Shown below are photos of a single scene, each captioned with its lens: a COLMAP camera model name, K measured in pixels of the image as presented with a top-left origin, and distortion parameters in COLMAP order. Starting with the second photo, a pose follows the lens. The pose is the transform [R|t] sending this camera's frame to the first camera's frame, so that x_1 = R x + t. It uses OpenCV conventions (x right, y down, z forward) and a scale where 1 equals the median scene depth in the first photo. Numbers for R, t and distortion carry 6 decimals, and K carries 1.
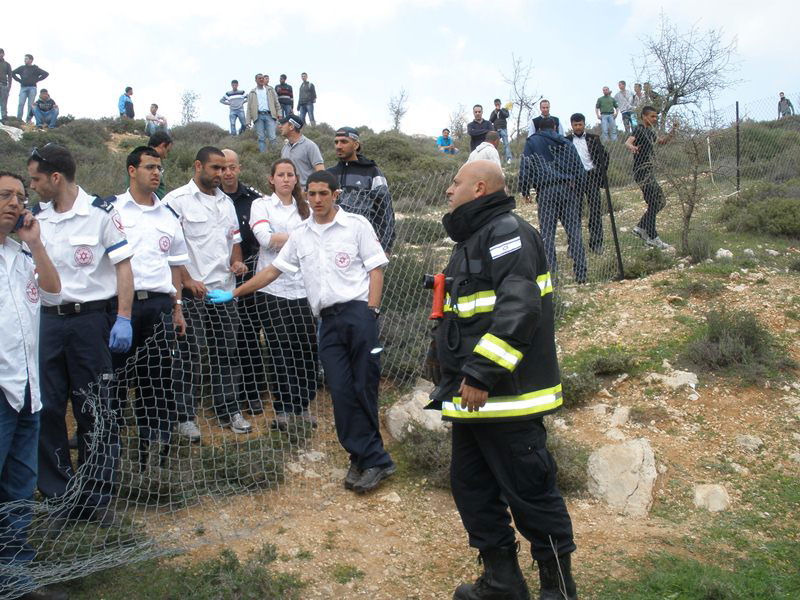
lens RADIAL K [[858.0, 0, 385.6], [0, 858.0, 285.3], [0, 0, 1]] dist [-0.307446, 0.374511]
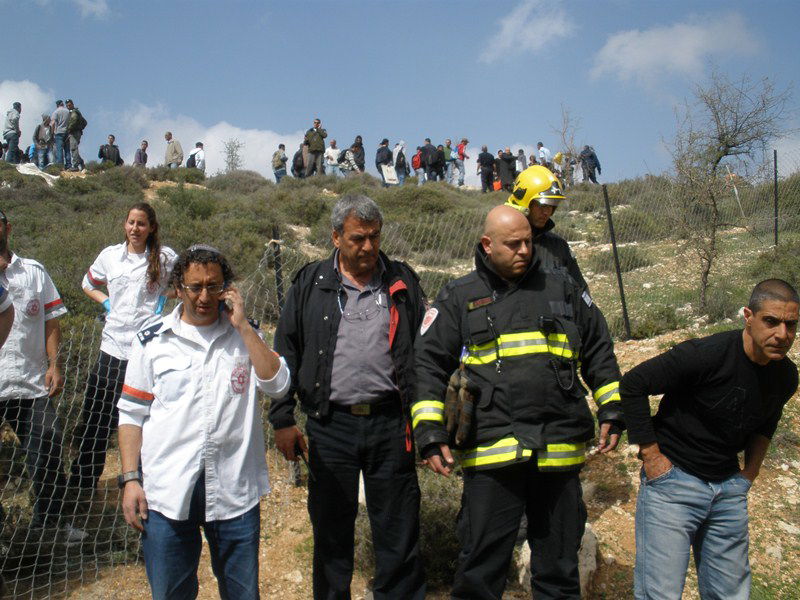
lens RADIAL K [[858.0, 0, 385.6], [0, 858.0, 285.3], [0, 0, 1]] dist [-0.307446, 0.374511]
pose [[0.995601, 0.016655, -0.092207, 0.088777], [-0.022251, 0.997950, -0.060004, -0.004968], [0.091018, 0.061791, 0.993930, 0.047913]]
